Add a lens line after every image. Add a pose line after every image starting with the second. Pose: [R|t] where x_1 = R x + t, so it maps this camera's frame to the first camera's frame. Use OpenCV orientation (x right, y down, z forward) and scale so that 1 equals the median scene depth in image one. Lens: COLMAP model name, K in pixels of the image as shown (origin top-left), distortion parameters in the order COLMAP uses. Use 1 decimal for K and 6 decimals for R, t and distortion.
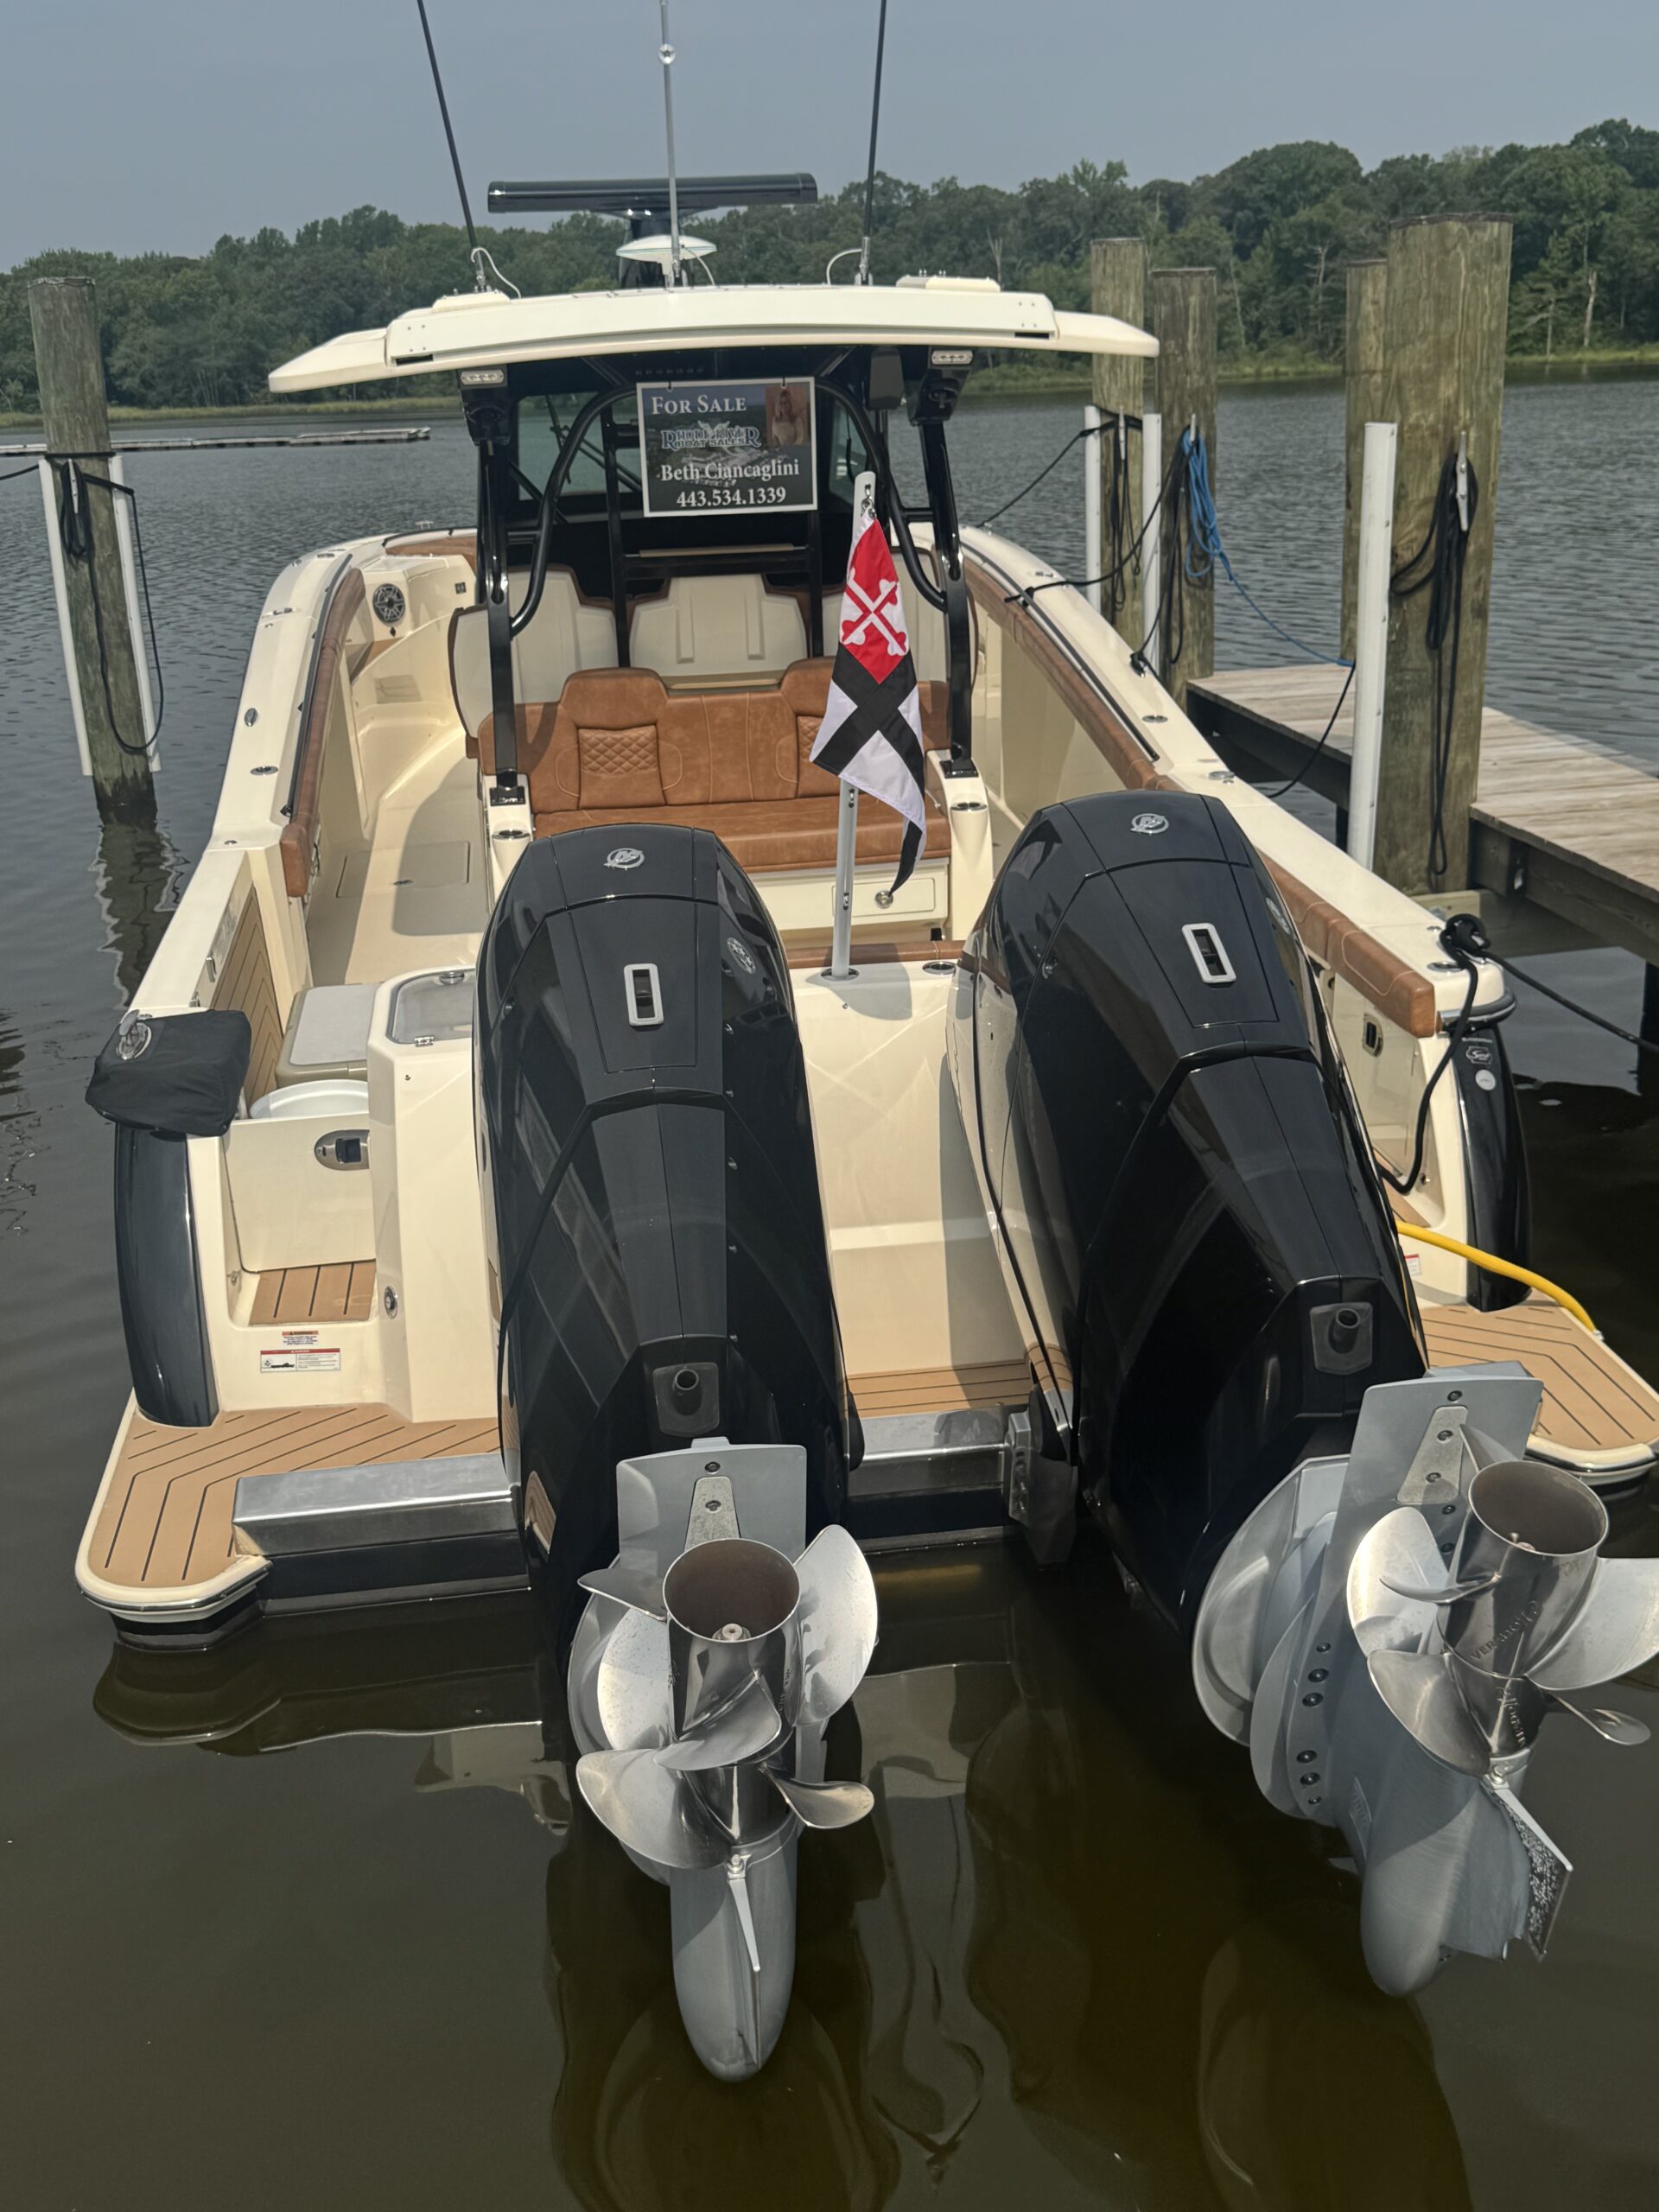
lens RADIAL K [[2257.1, 0, 829.5], [0, 2257.1, 1106.0], [0, 0, 1]] dist [0.199170, -0.431456]
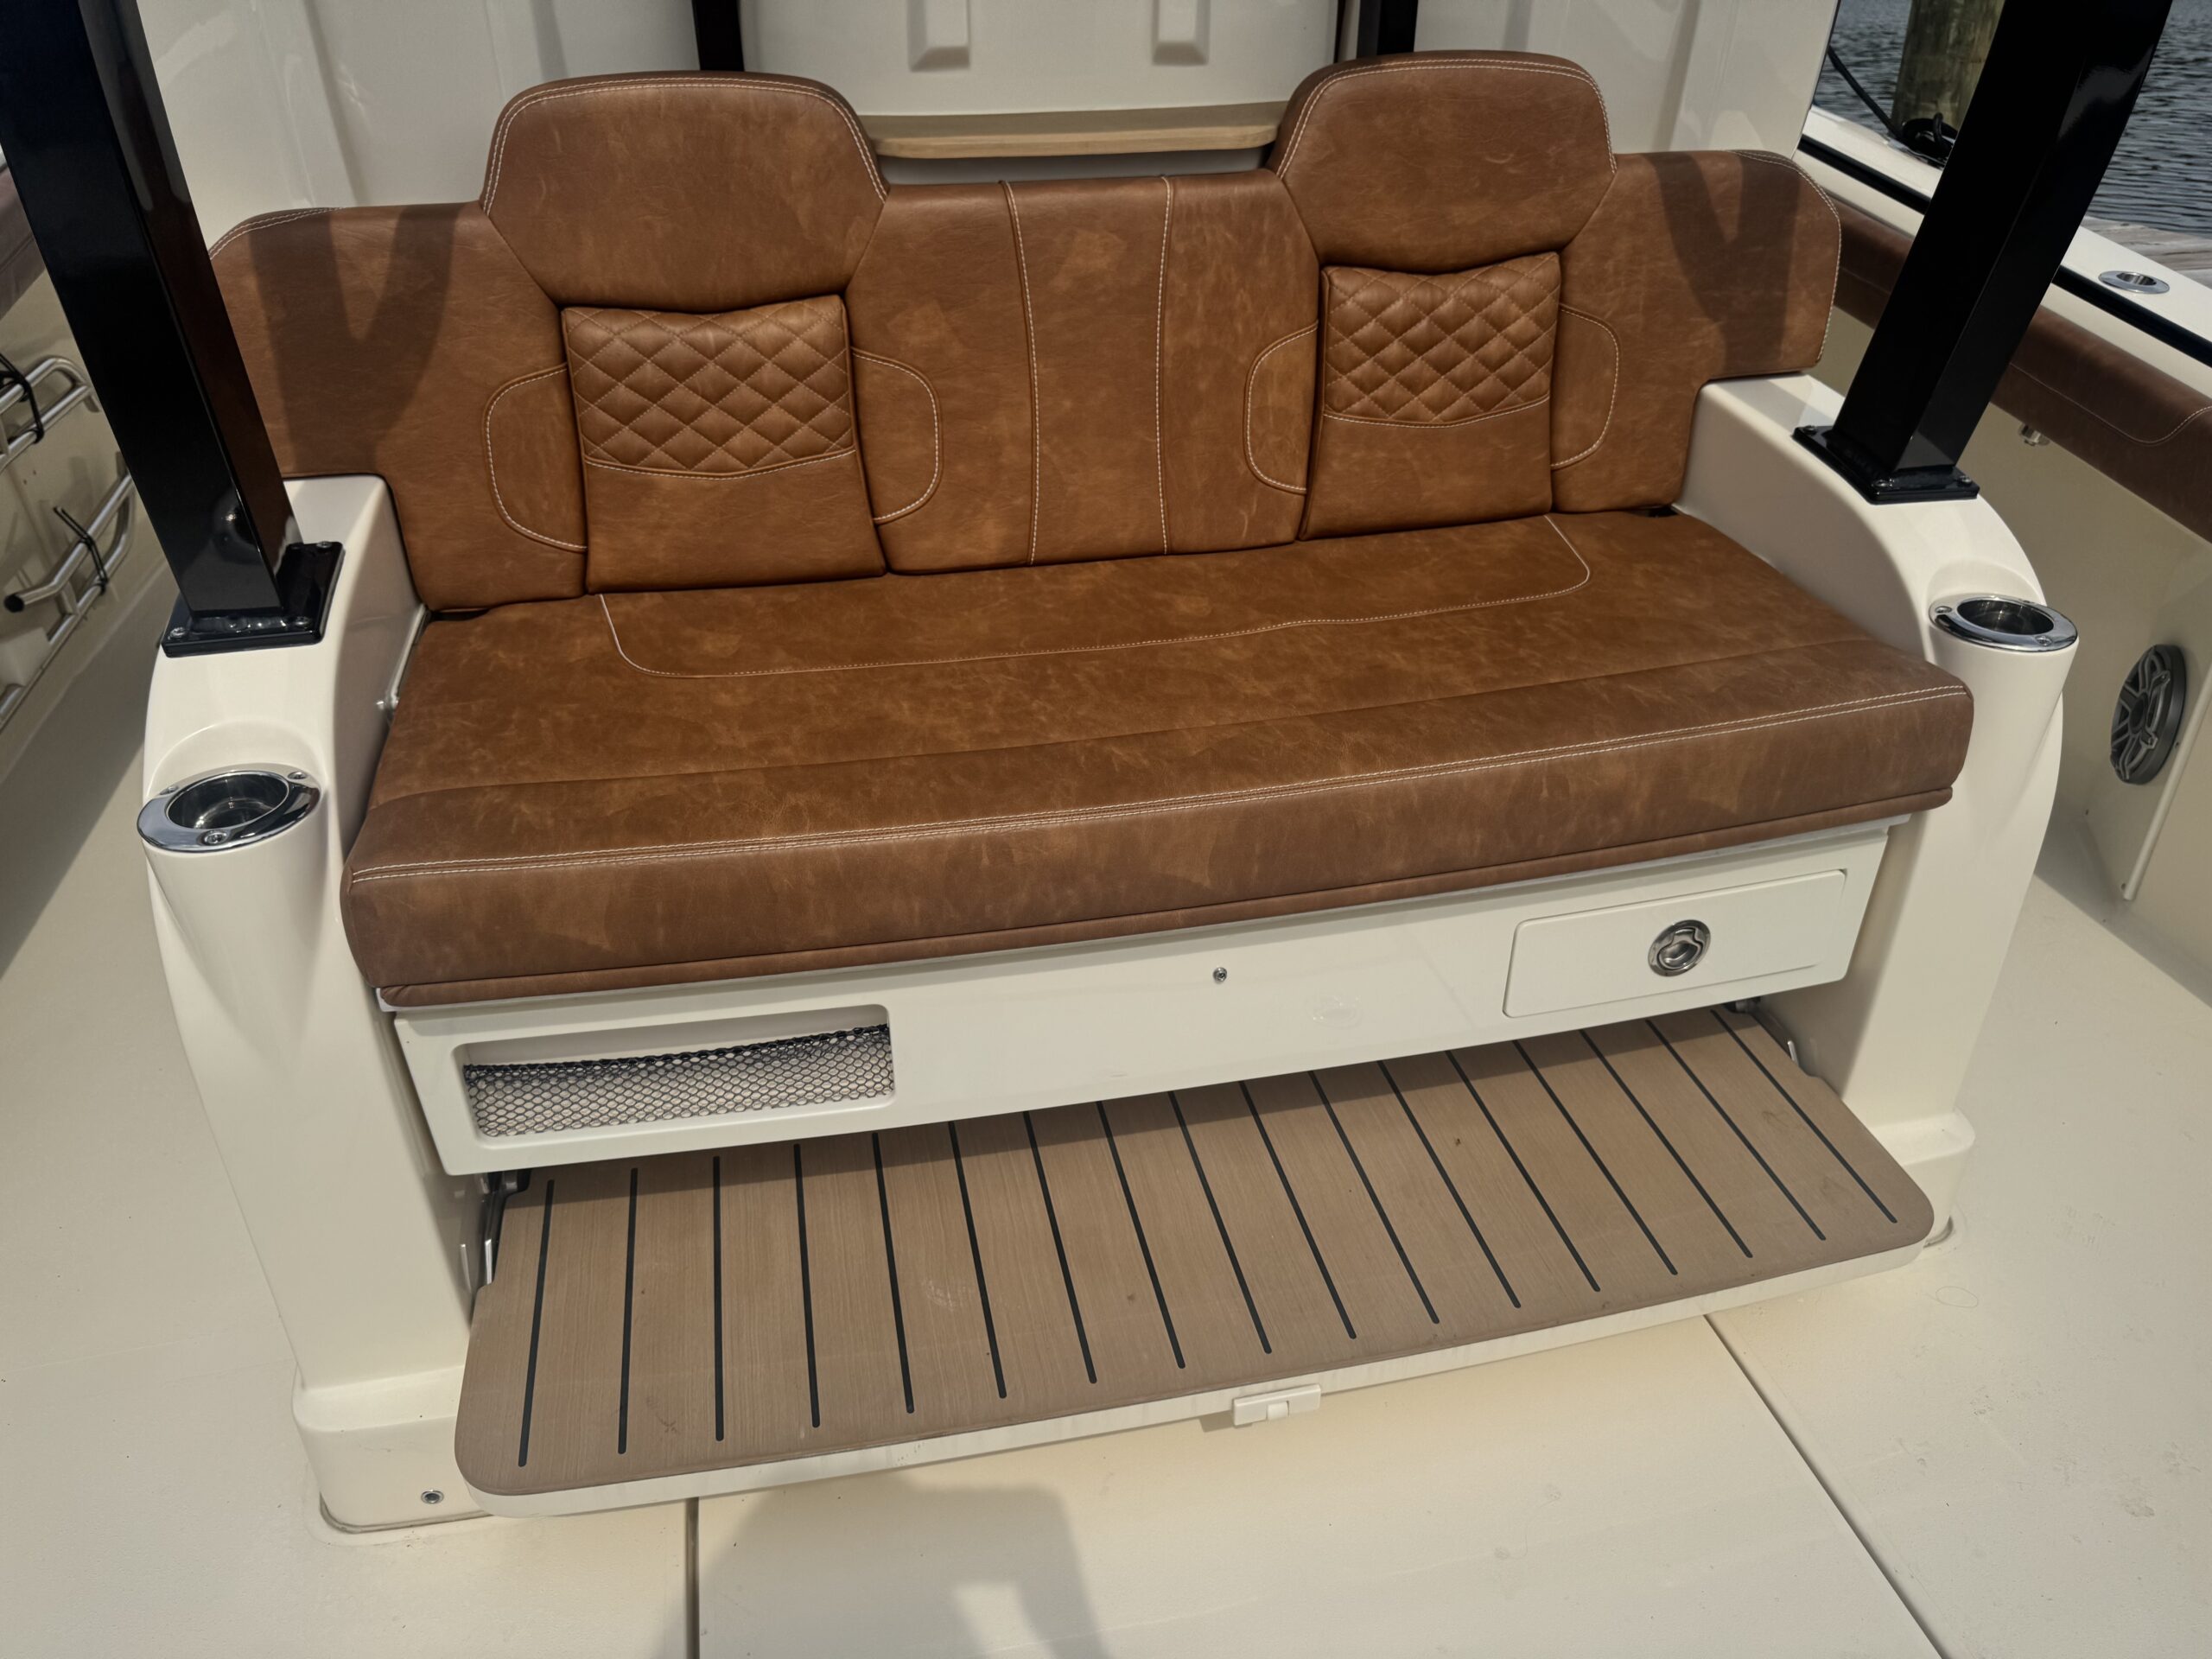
lens RADIAL K [[1567.3, 0, 1098.9], [0, 1567.3, 857.4], [0, 0, 1]] dist [0.070430, -0.082651]
pose [[0.996840, -0.014513, 0.078105, -0.061288], [-0.001149, 0.980433, 0.196851, -0.137752], [-0.079433, -0.196319, 0.977317, 0.790523]]
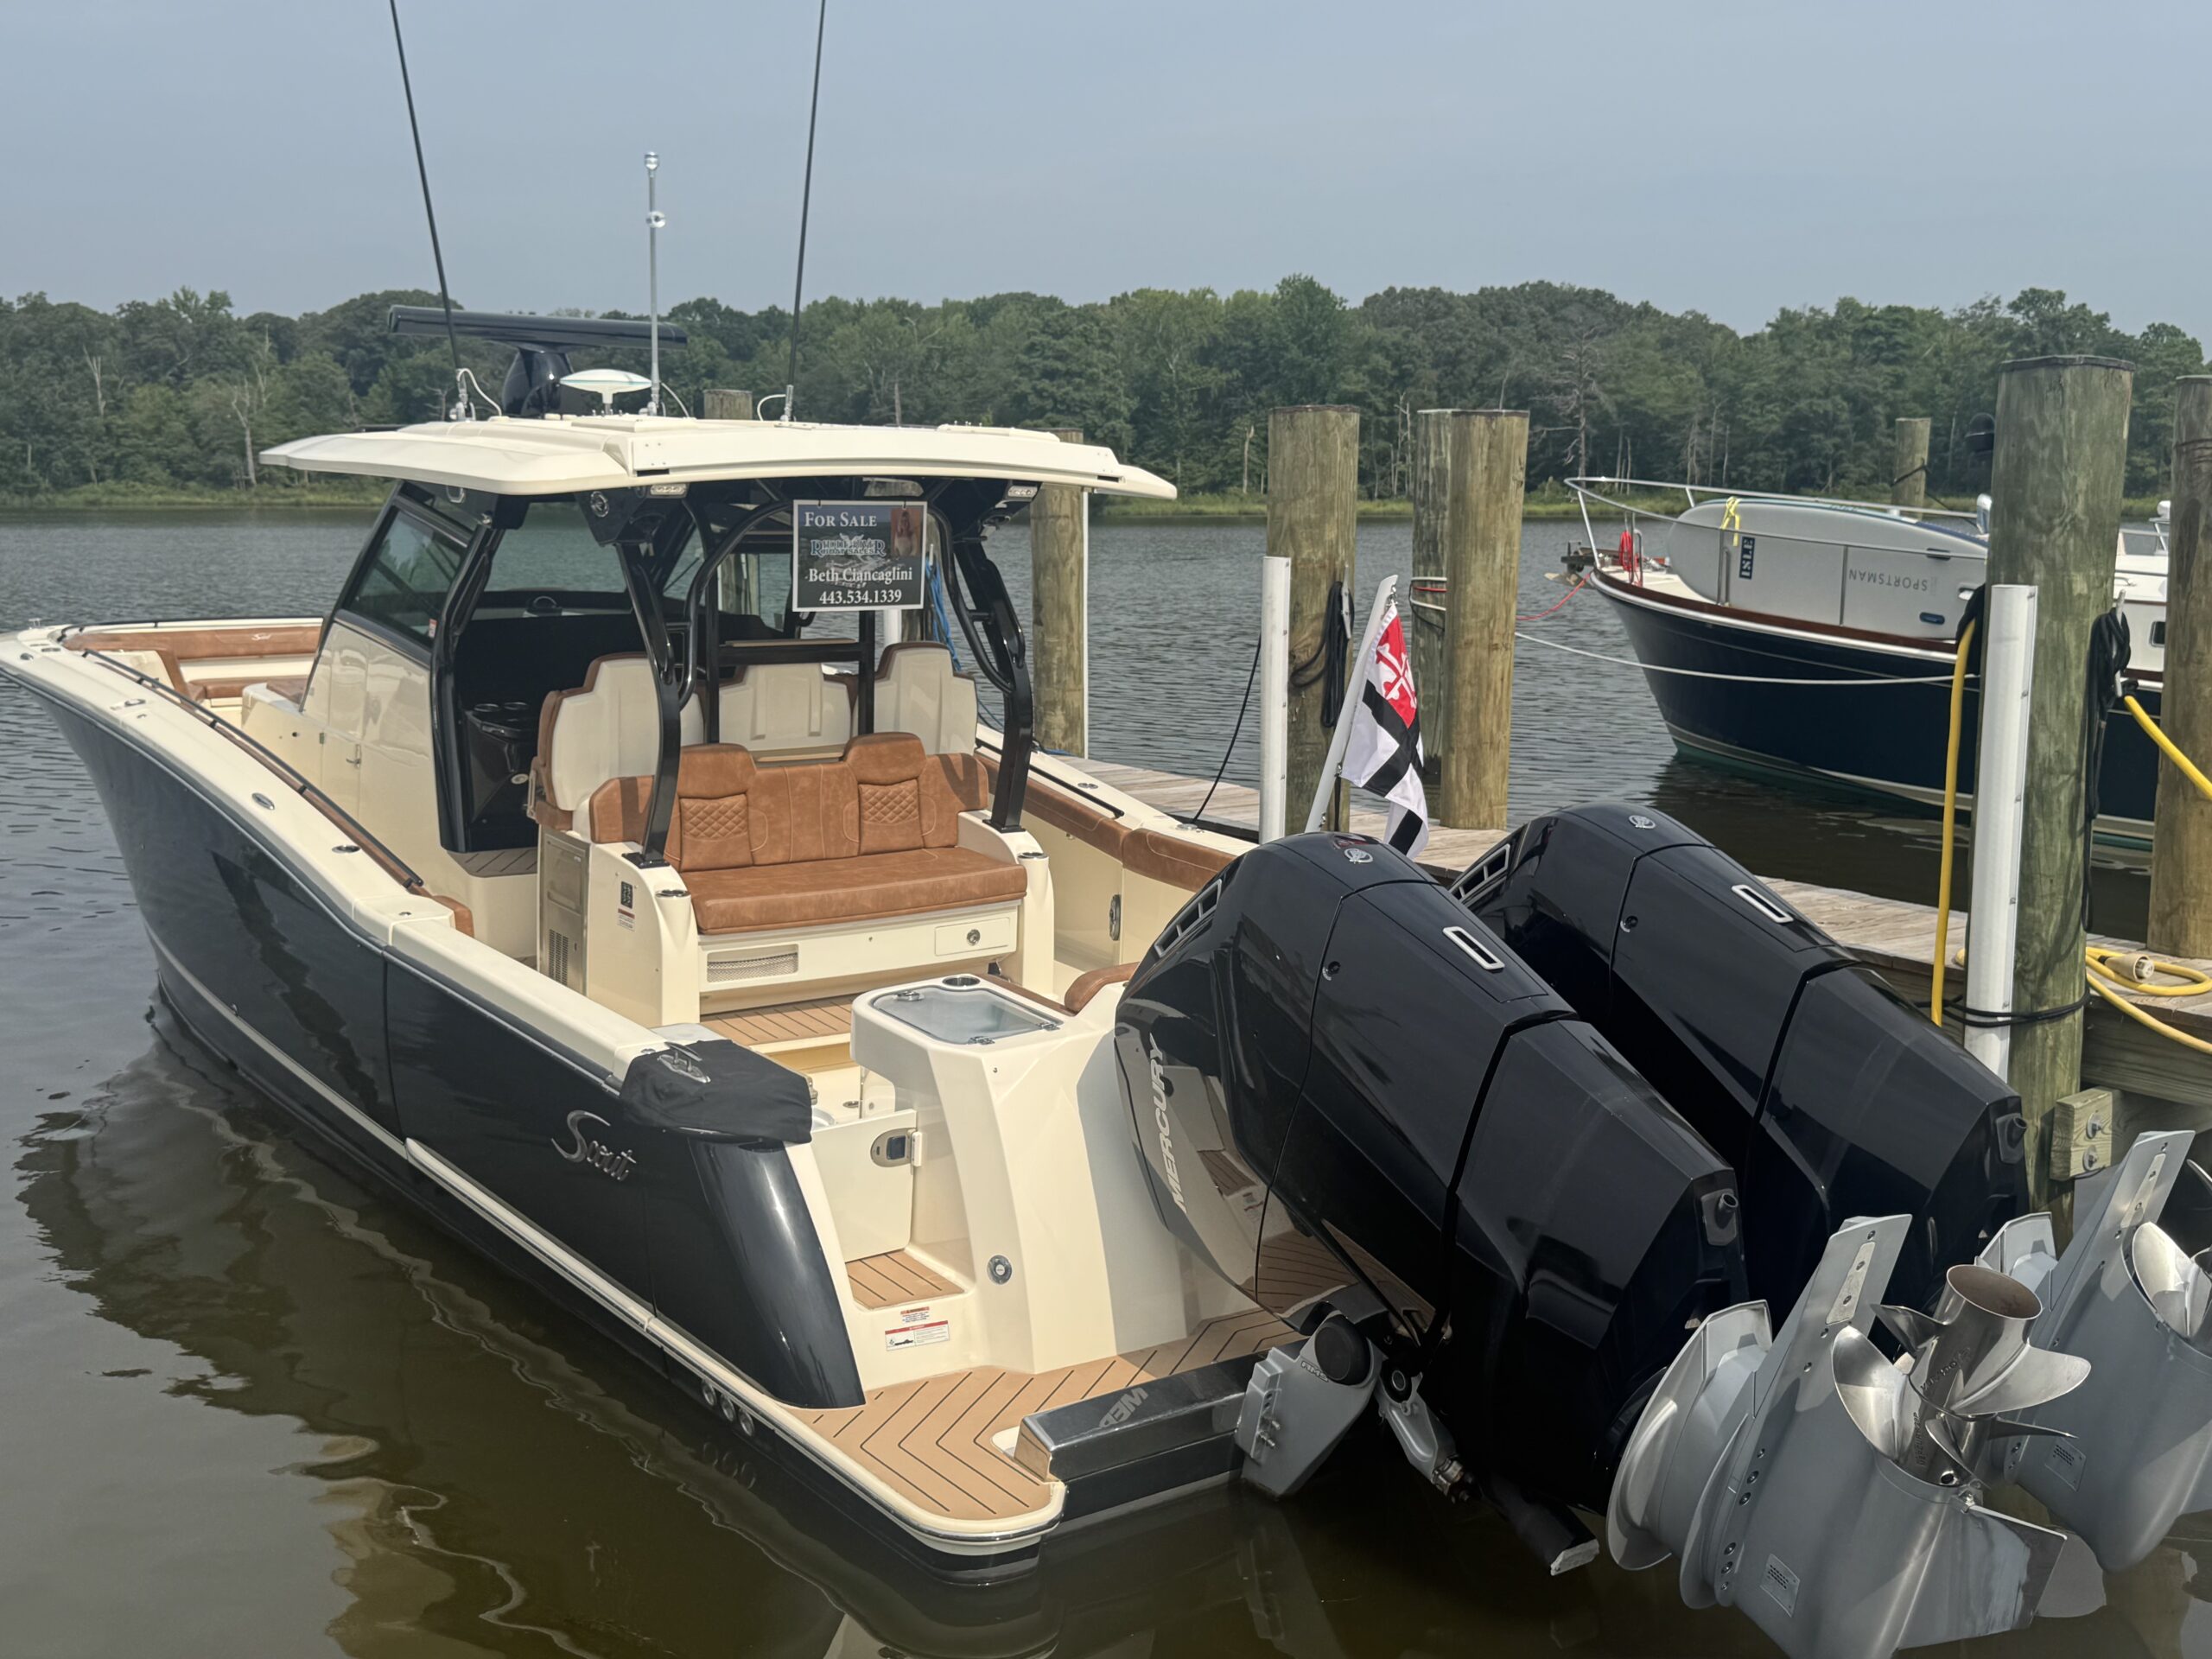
lens RADIAL K [[2257.1, 0, 1106.0], [0, 2257.1, 829.5], [0, 0, 1]] dist [0.199170, -0.431456]
pose [[0.885375, -0.024769, 0.464217, -0.431200], [0.102949, 0.984232, -0.143834, 0.024970], [-0.453334, 0.175138, 0.873965, -0.035039]]
